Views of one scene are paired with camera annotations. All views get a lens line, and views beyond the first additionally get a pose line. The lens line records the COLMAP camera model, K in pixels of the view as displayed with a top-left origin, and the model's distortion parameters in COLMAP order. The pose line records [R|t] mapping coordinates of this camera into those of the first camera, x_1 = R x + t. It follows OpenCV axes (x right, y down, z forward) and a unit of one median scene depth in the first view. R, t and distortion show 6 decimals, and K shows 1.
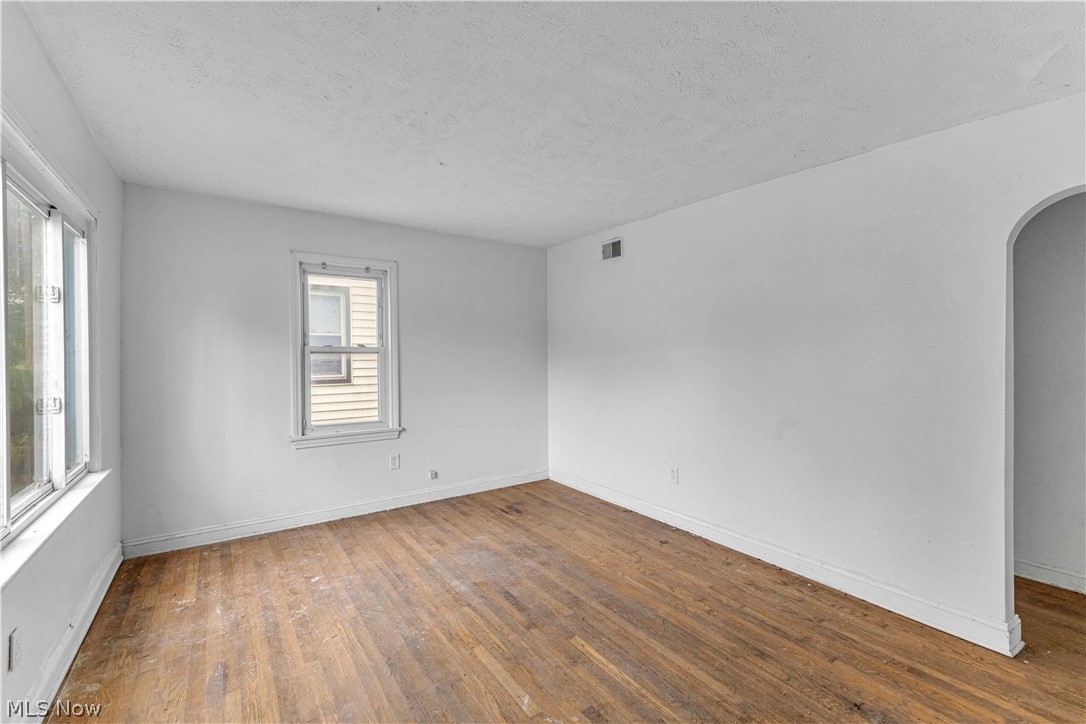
lens RADIAL K [[471.6, 0, 543.1], [0, 471.6, 366.3], [0, 0, 1]] dist [0.009878, -0.002764]
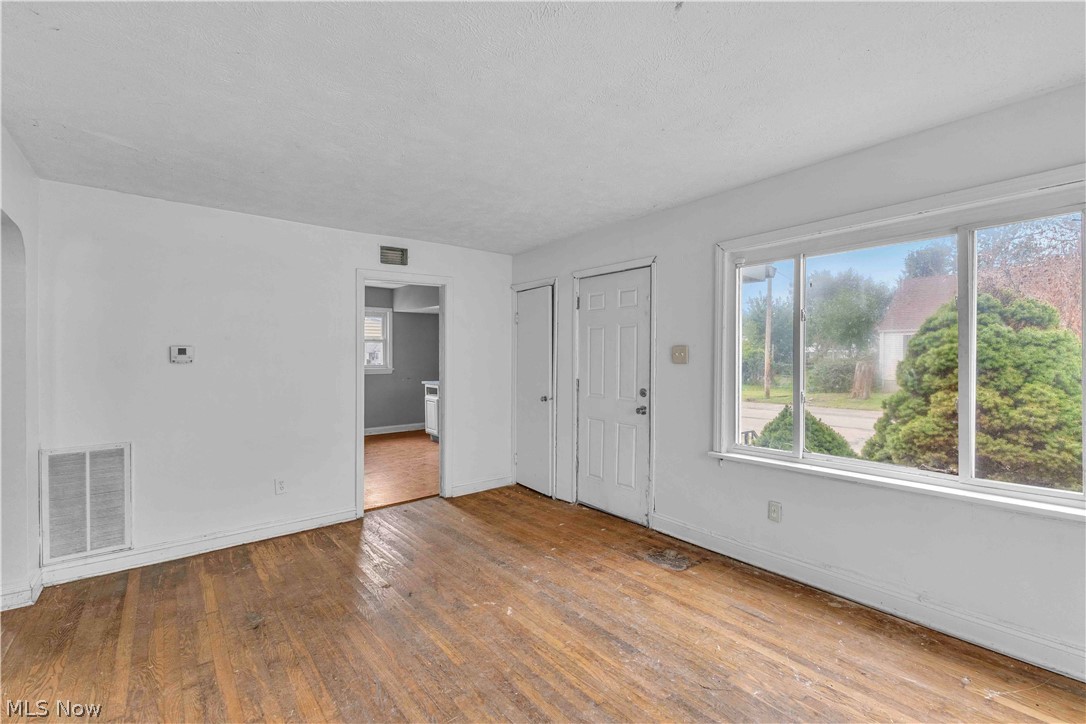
lens RADIAL K [[471.6, 0, 543.4], [0, 471.6, 358.6], [0, 0, 1]] dist [0.009878, -0.002764]
pose [[-0.996648, 0.006934, -0.081517, -0.016383], [0.005693, 0.999864, 0.015448, -0.023876], [0.081613, 0.014932, -0.996552, 1.360273]]
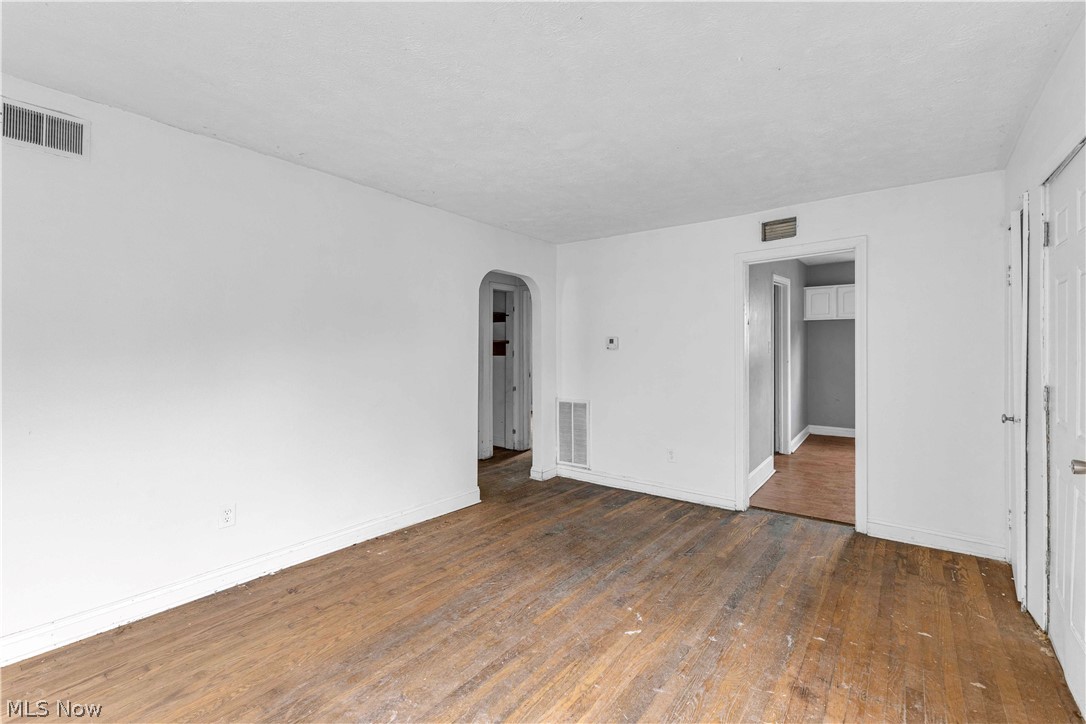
lens RADIAL K [[471.6, 0, 550.9], [0, 471.6, 350.9], [0, 0, 1]] dist [0.009878, -0.002764]
pose [[-0.319361, -0.001588, 0.947632, -0.642256], [0.016745, 0.999833, 0.007319, -0.012601], [-0.947485, 0.018206, -0.319281, 0.905571]]
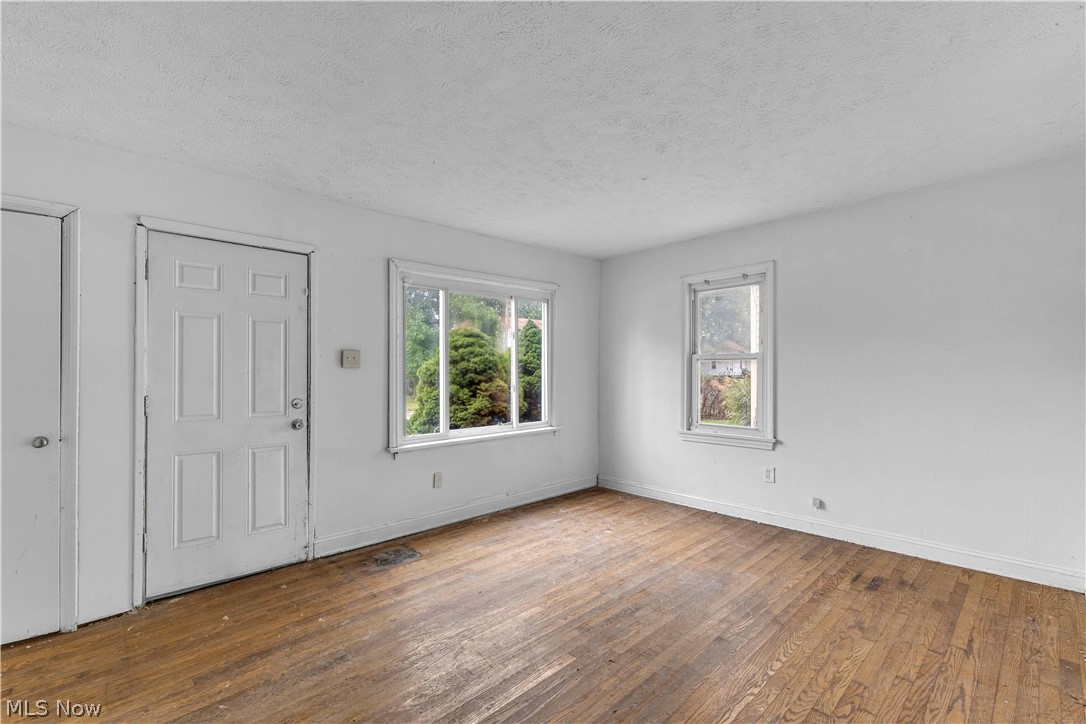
lens RADIAL K [[471.6, 0, 545.2], [0, 471.6, 364.9], [0, 0, 1]] dist [0.009878, -0.002764]
pose [[0.154125, -0.005139, -0.988038, 0.694380], [-0.009588, 0.999932, -0.006697, 0.002845], [0.988005, 0.010506, 0.154065, 0.563673]]
